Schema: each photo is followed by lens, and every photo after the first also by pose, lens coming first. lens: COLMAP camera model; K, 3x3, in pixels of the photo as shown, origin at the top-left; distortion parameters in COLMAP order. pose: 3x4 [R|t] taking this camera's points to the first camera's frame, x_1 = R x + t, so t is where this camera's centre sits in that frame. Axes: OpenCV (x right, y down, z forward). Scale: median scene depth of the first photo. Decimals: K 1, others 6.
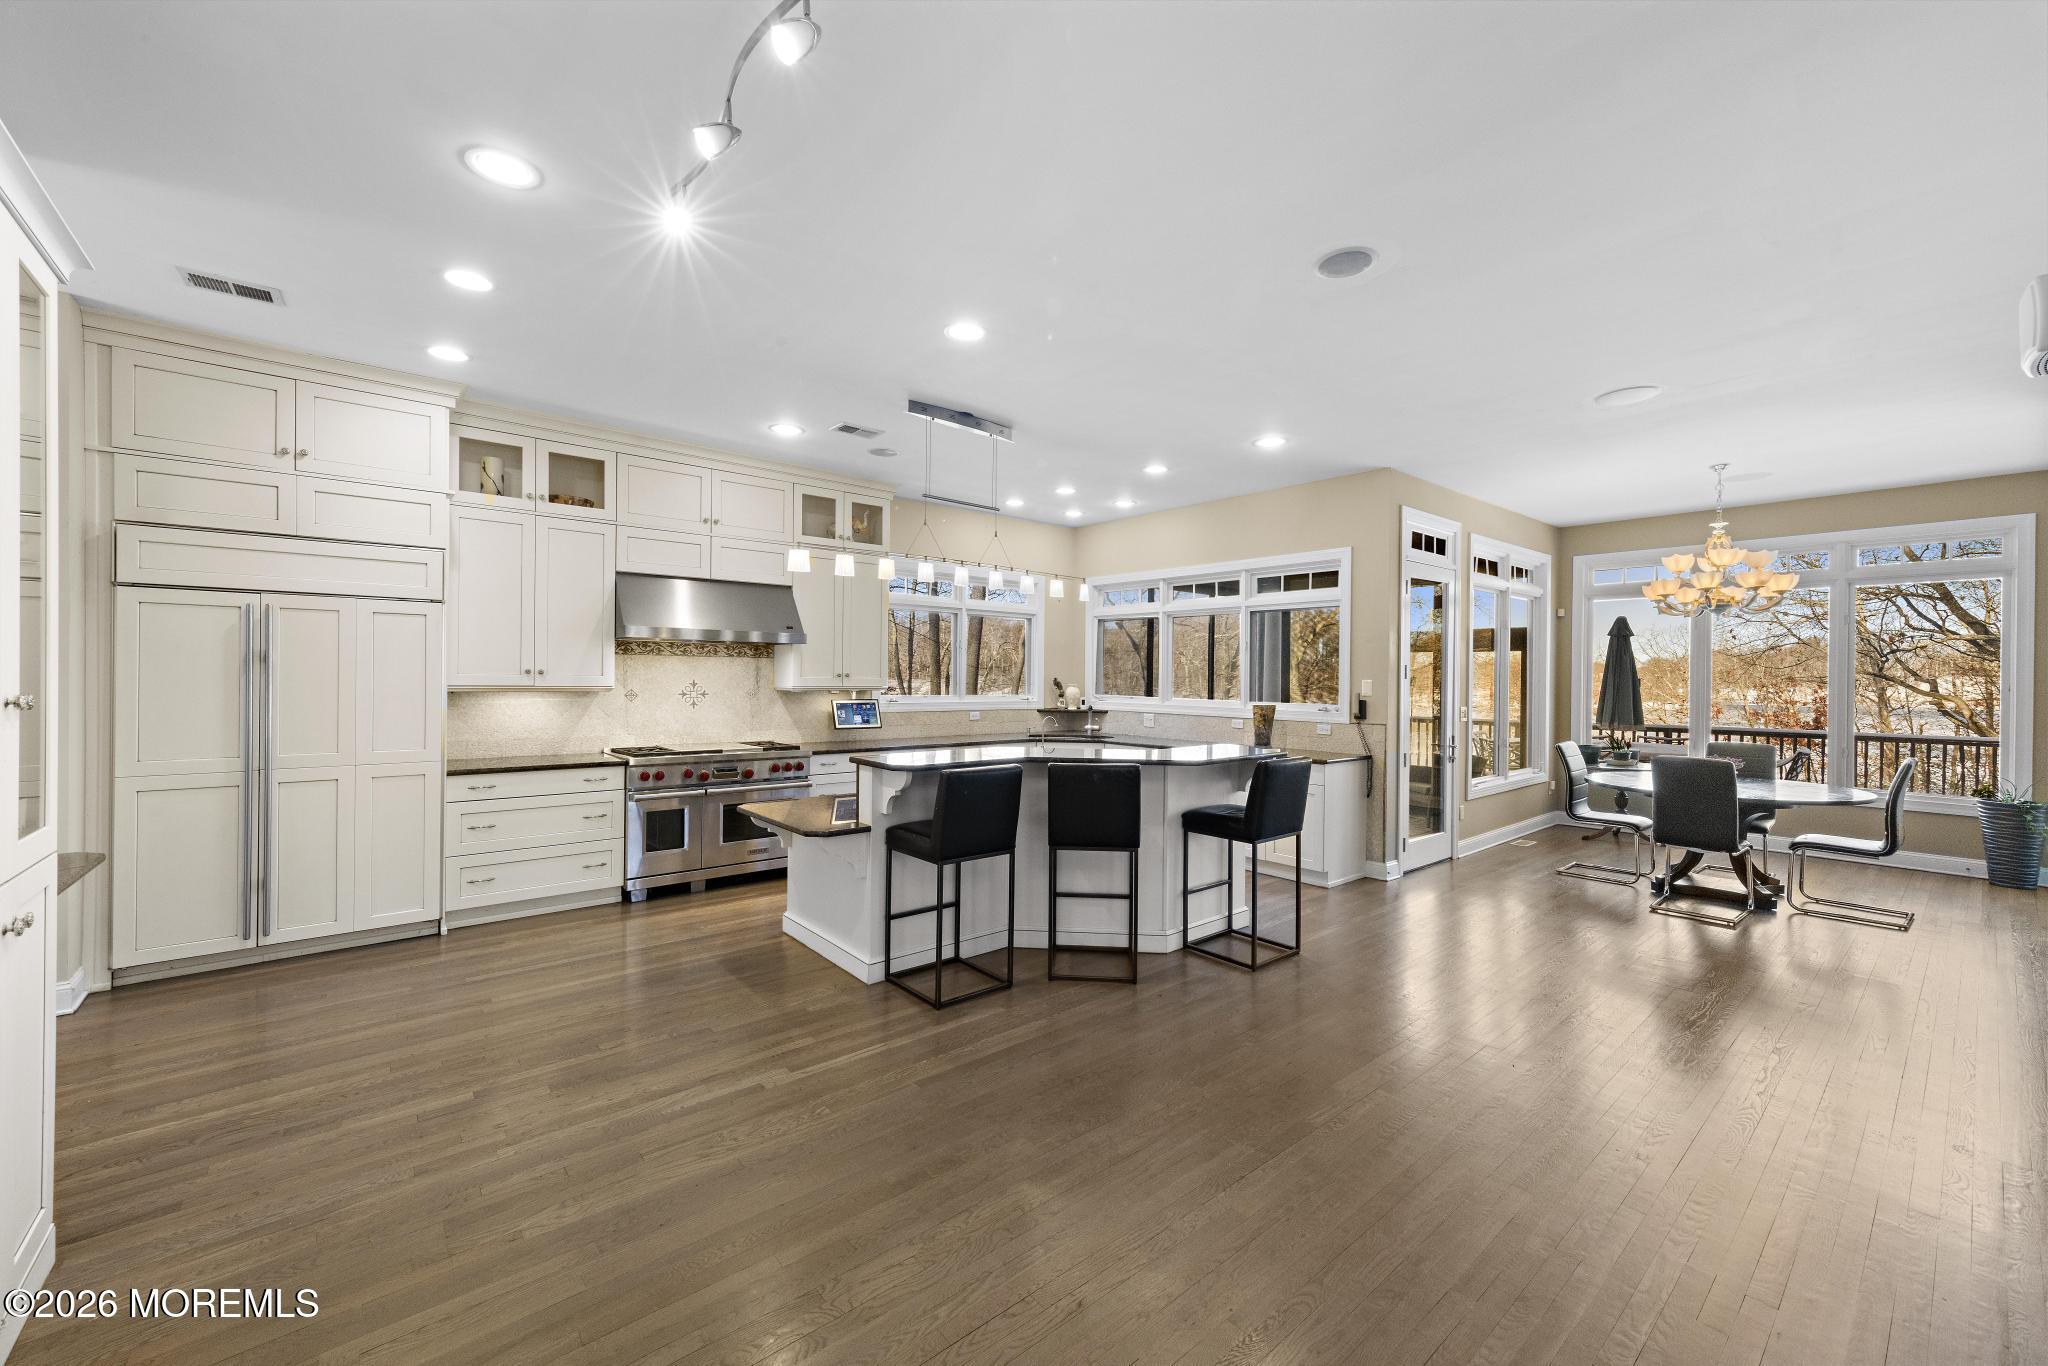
lens RADIAL K [[803.3, 0, 1024.0], [0, 803.3, 683.0], [0, 0, 1]] dist [-0.001697, -0.000096]
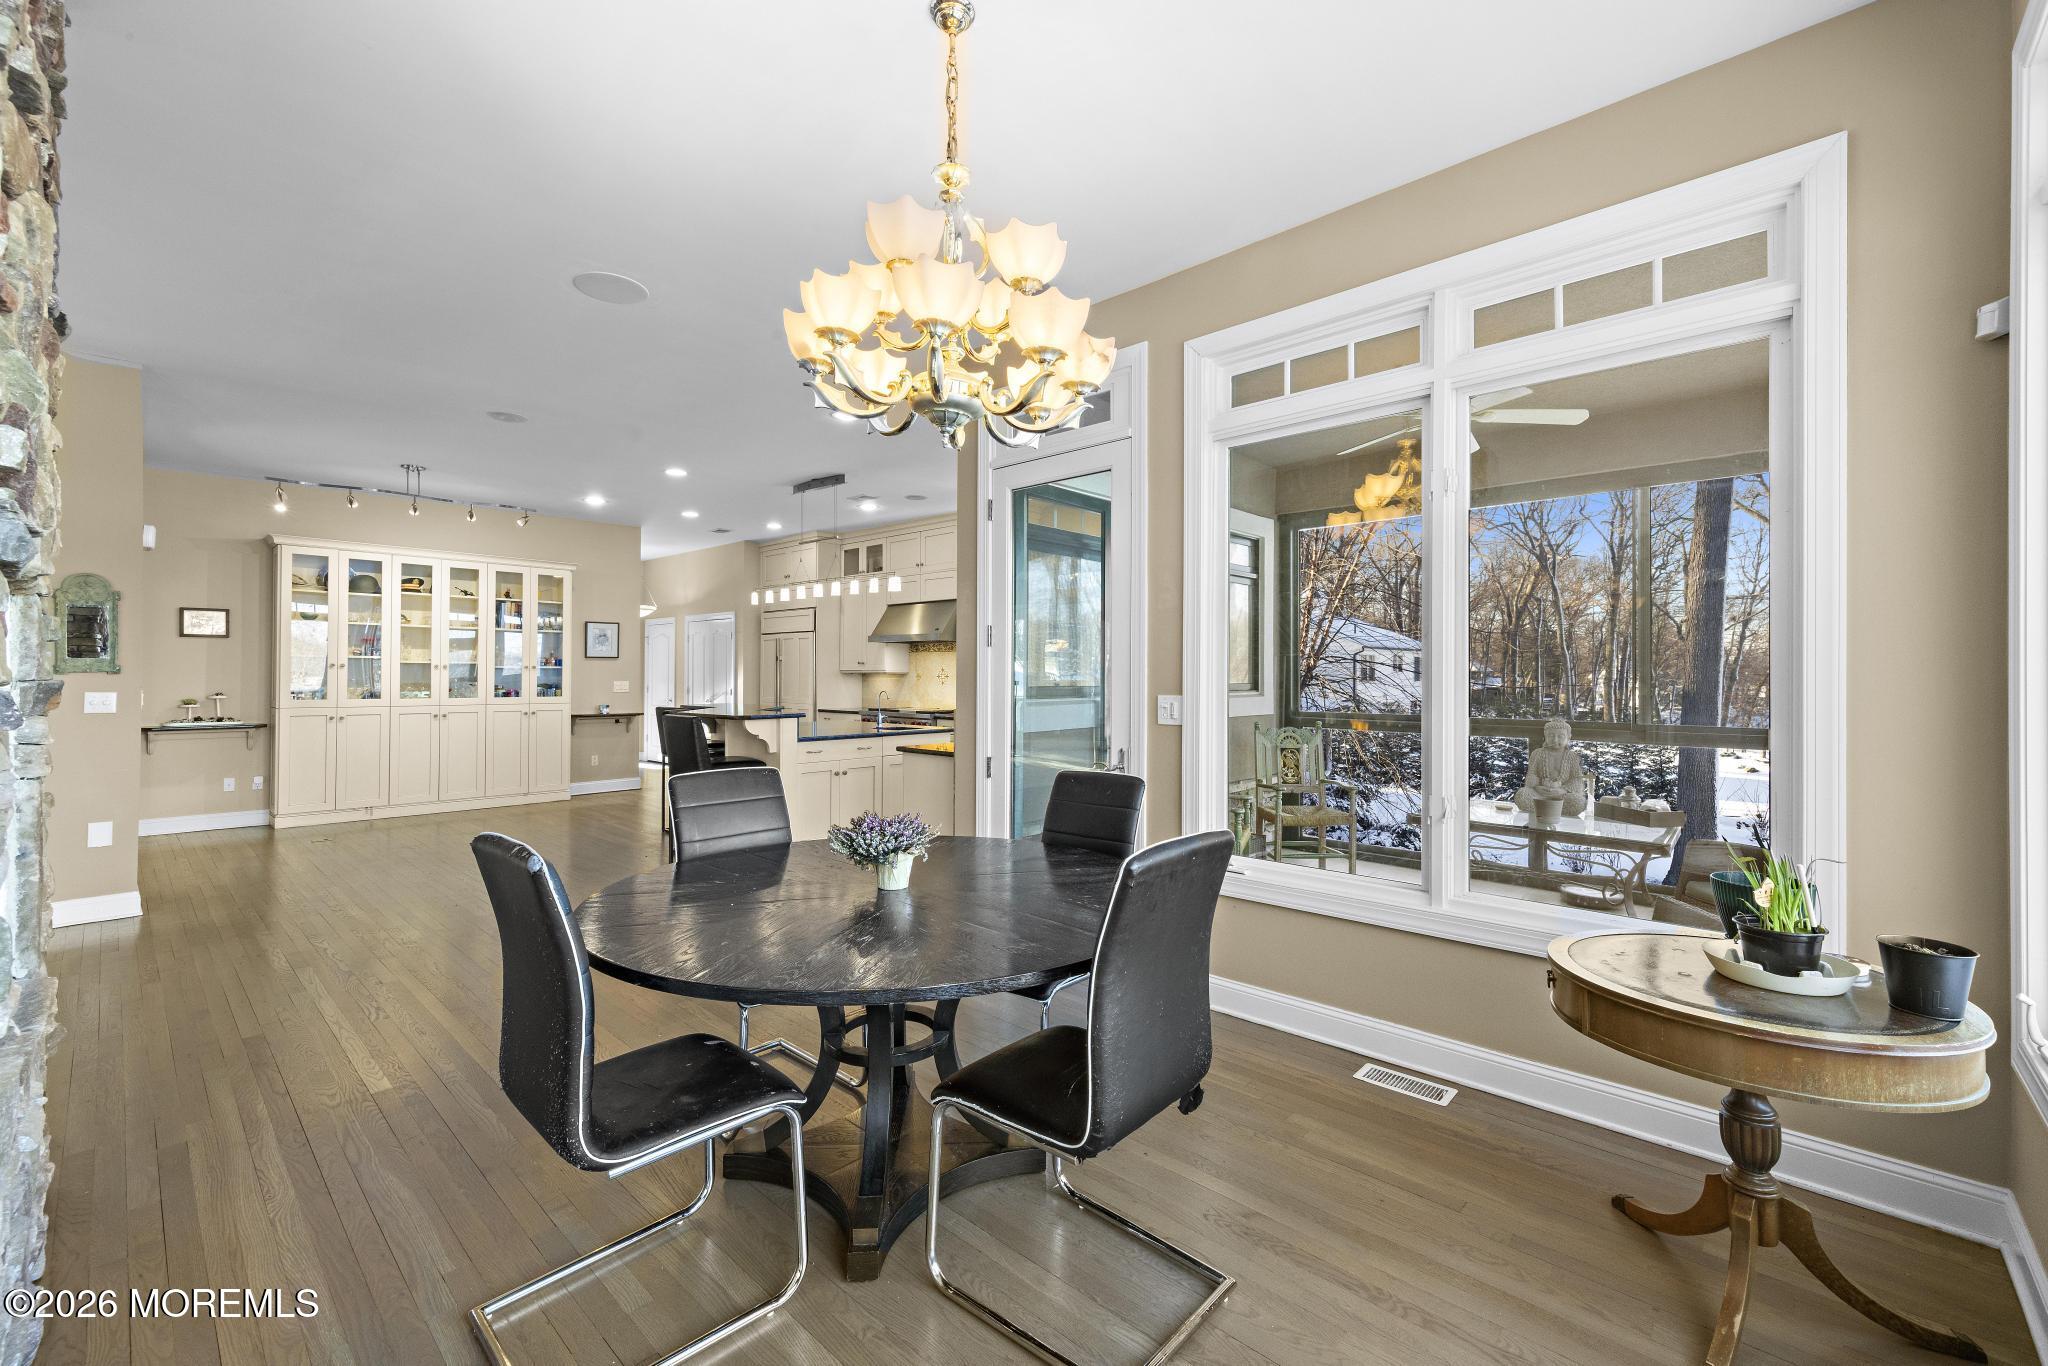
lens RADIAL K [[825.6, 0, 1027.1], [0, 825.6, 676.3], [0, 0, 1]] dist [-0.000870, -0.000106]
pose [[0.126722, -0.005133, -0.991925, 1.237588], [-0.009605, 0.999933, -0.006402, 0.023483], [0.991892, 0.010338, 0.126664, 1.013841]]
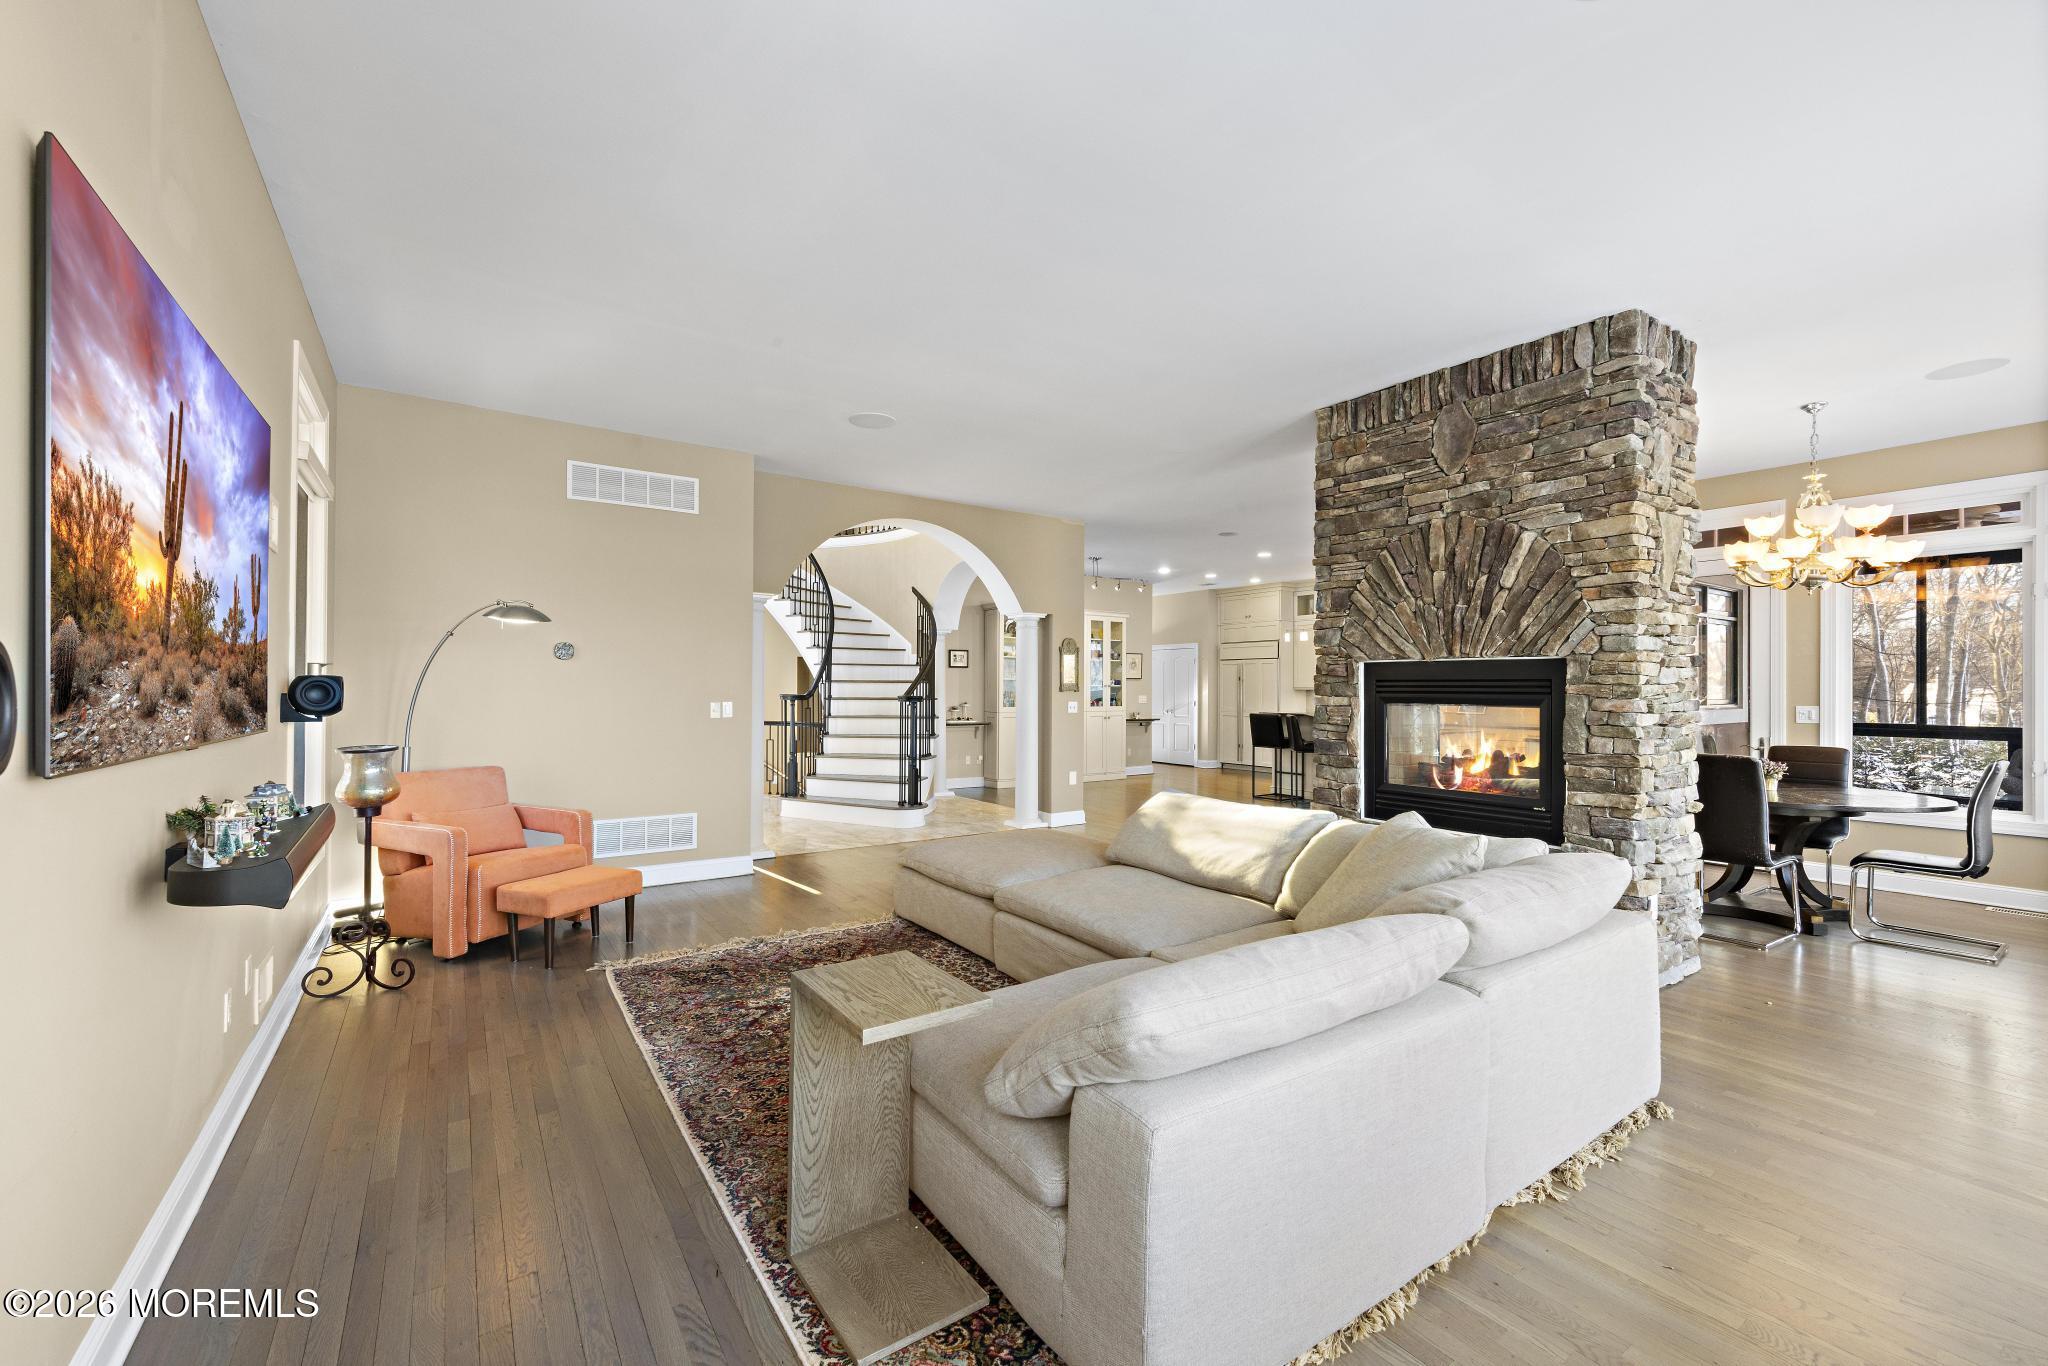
lens RADIAL K [[803.3, 0, 1024.0], [0, 803.3, 683.0], [0, 0, 1]] dist [-0.001697, -0.000096]
pose [[-0.103730, -0.013865, -0.994509, 1.767956], [-0.011637, 0.999851, -0.012726, 0.028126], [0.994537, 0.010253, -0.103876, 0.306612]]
